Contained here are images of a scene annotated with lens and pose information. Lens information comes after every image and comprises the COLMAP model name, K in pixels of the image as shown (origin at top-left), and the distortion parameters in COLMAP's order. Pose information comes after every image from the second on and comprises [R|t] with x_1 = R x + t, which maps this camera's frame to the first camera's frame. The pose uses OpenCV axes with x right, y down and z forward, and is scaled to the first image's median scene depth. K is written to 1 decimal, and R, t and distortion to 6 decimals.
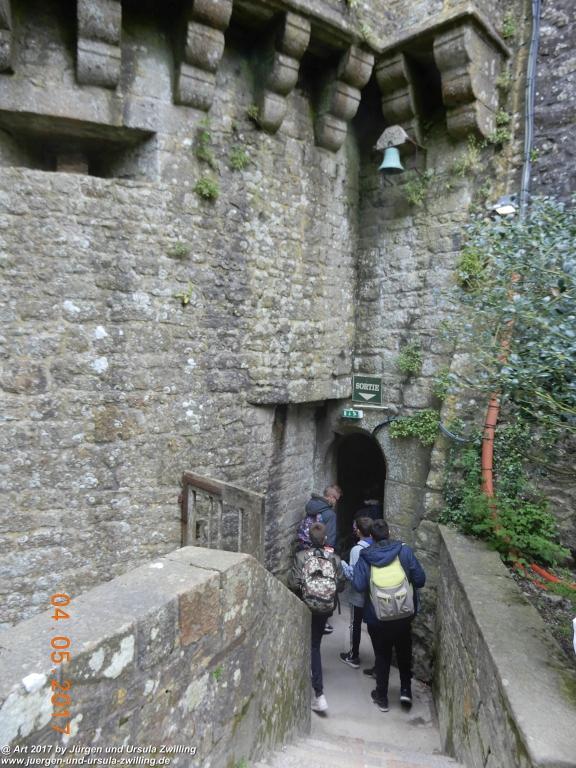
lens RADIAL K [[523.4, 0, 288.3], [0, 523.4, 384.7], [0, 0, 1]] dist [-0.021026, 0.006454]
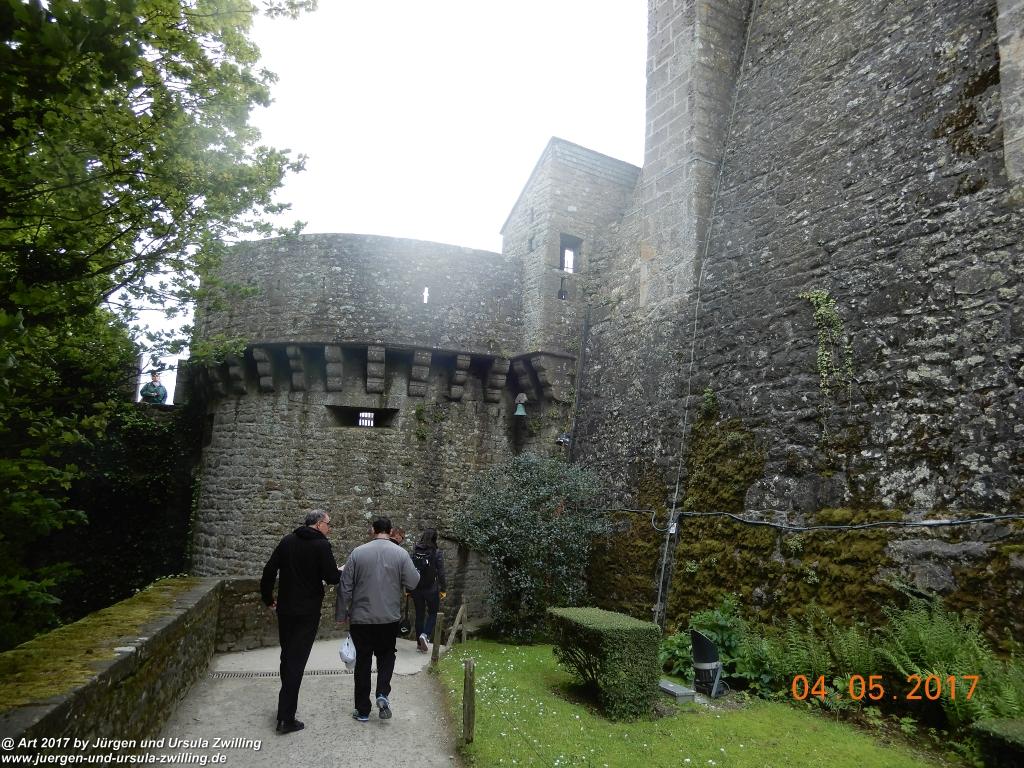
lens RADIAL K [[697.8, 0, 512.0], [0, 697.8, 383.4], [0, 0, 1]] dist [-0.021026, 0.006454]
pose [[0.961792, -0.021227, -0.272956, 0.922248], [-0.036133, 0.978427, -0.203407, -0.006155], [0.271385, 0.205498, 0.940277, -1.522355]]
